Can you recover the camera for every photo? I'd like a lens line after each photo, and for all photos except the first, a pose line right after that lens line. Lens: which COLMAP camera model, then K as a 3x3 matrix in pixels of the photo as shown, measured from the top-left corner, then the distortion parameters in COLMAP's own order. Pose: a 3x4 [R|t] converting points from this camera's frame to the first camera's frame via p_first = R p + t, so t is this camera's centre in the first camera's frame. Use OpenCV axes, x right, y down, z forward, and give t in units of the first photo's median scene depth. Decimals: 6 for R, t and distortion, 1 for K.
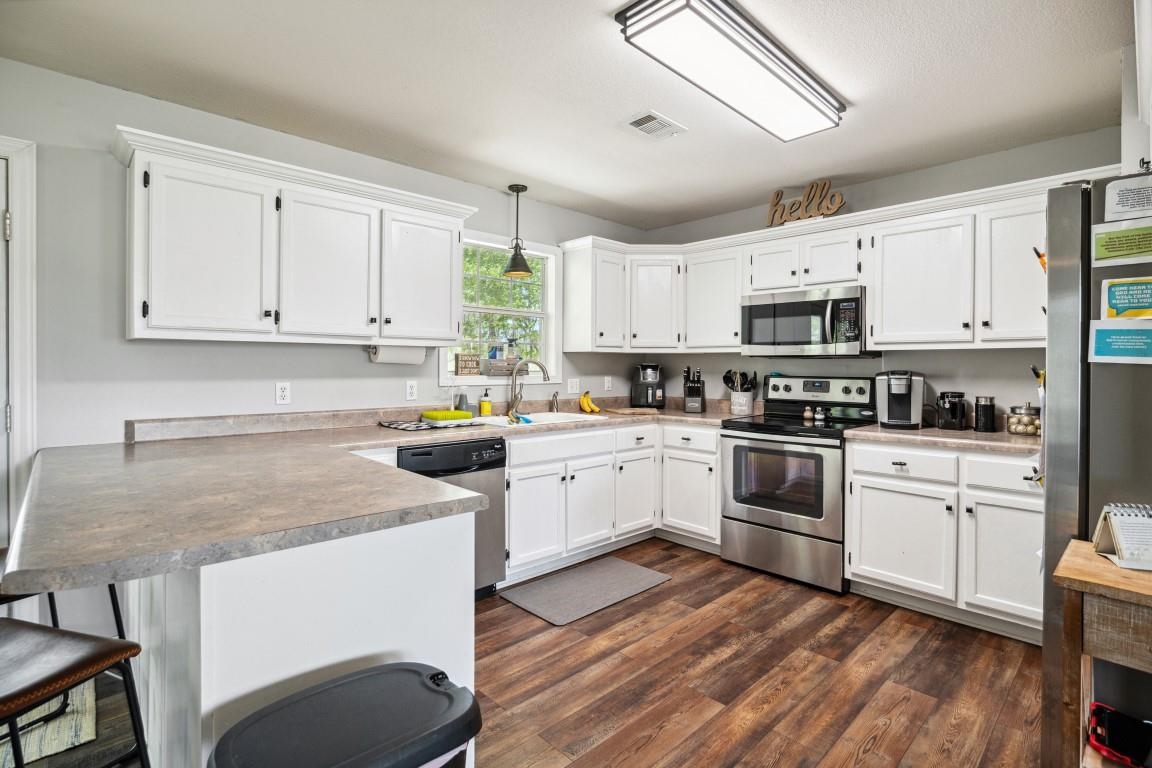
lens RADIAL K [[554.3, 0, 578.6], [0, 554.3, 365.9], [0, 0, 1]] dist [-0.019634, 0.003347]
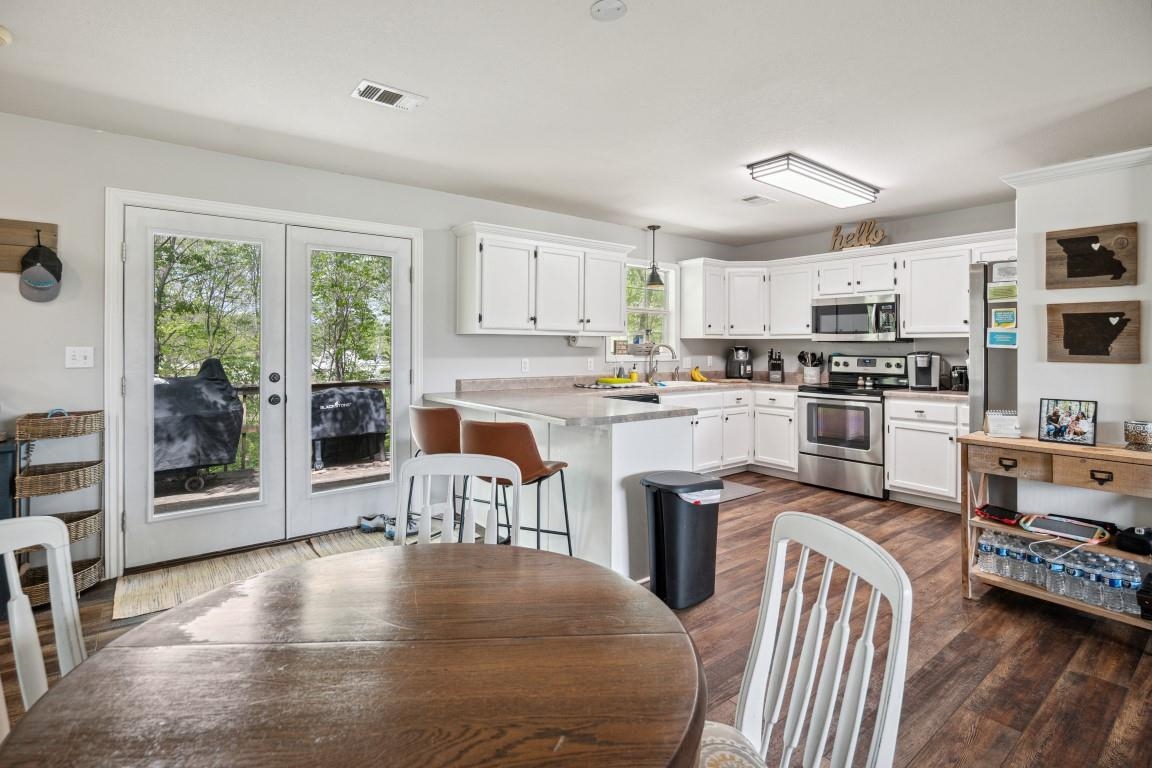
lens RADIAL K [[554.3, 0, 578.8], [0, 554.3, 340.9], [0, 0, 1]] dist [-0.019634, 0.003347]
pose [[0.995010, -0.002160, -0.099752, -0.175279], [0.001030, 0.999935, -0.011377, -0.003476], [0.099770, 0.011217, 0.994947, -0.516641]]
